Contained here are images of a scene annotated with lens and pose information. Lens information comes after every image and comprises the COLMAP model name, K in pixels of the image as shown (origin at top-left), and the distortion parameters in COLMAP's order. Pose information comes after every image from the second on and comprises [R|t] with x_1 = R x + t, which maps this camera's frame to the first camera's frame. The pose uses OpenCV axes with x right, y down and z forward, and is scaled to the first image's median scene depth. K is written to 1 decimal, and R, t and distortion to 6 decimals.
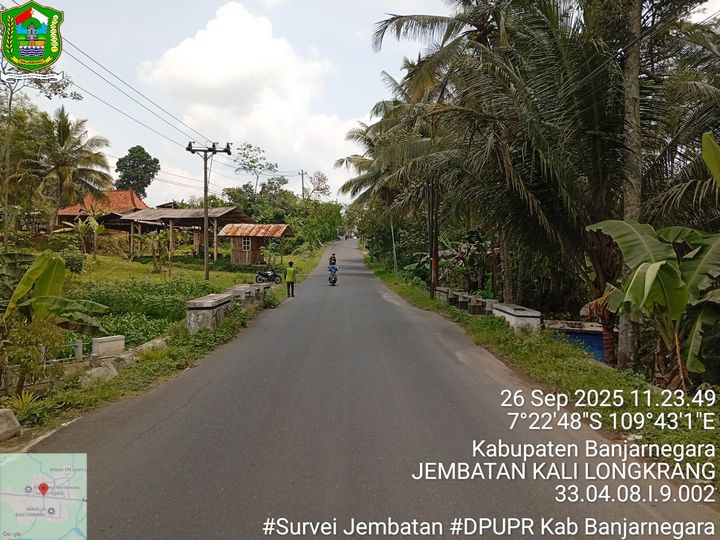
lens RADIAL K [[550.8, 0, 357.0], [0, 550.8, 272.4], [0, 0, 1]] dist [0.106999, -0.226639]
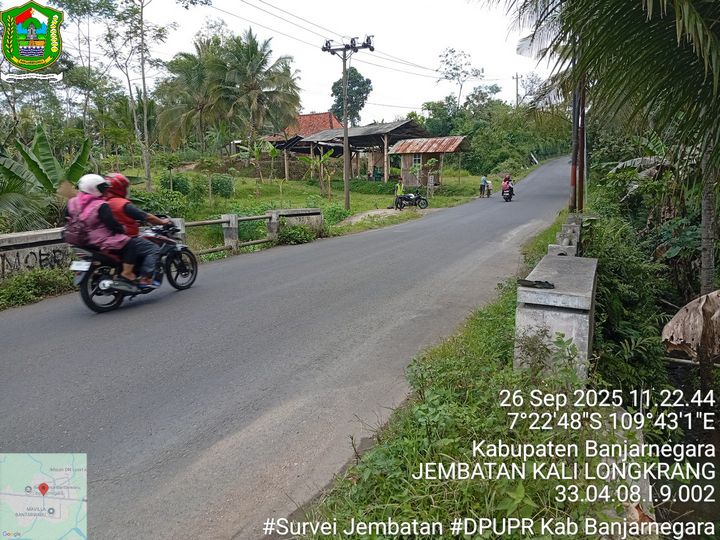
lens RADIAL K [[550.8, 0, 357.0], [0, 550.8, 272.4], [0, 0, 1]] dist [0.106999, -0.226639]
pose [[0.911327, 0.045222, -0.409193, 0.074012], [0.011011, 0.990916, 0.134034, 0.002529], [0.411537, -0.126654, 0.902550, 0.142367]]
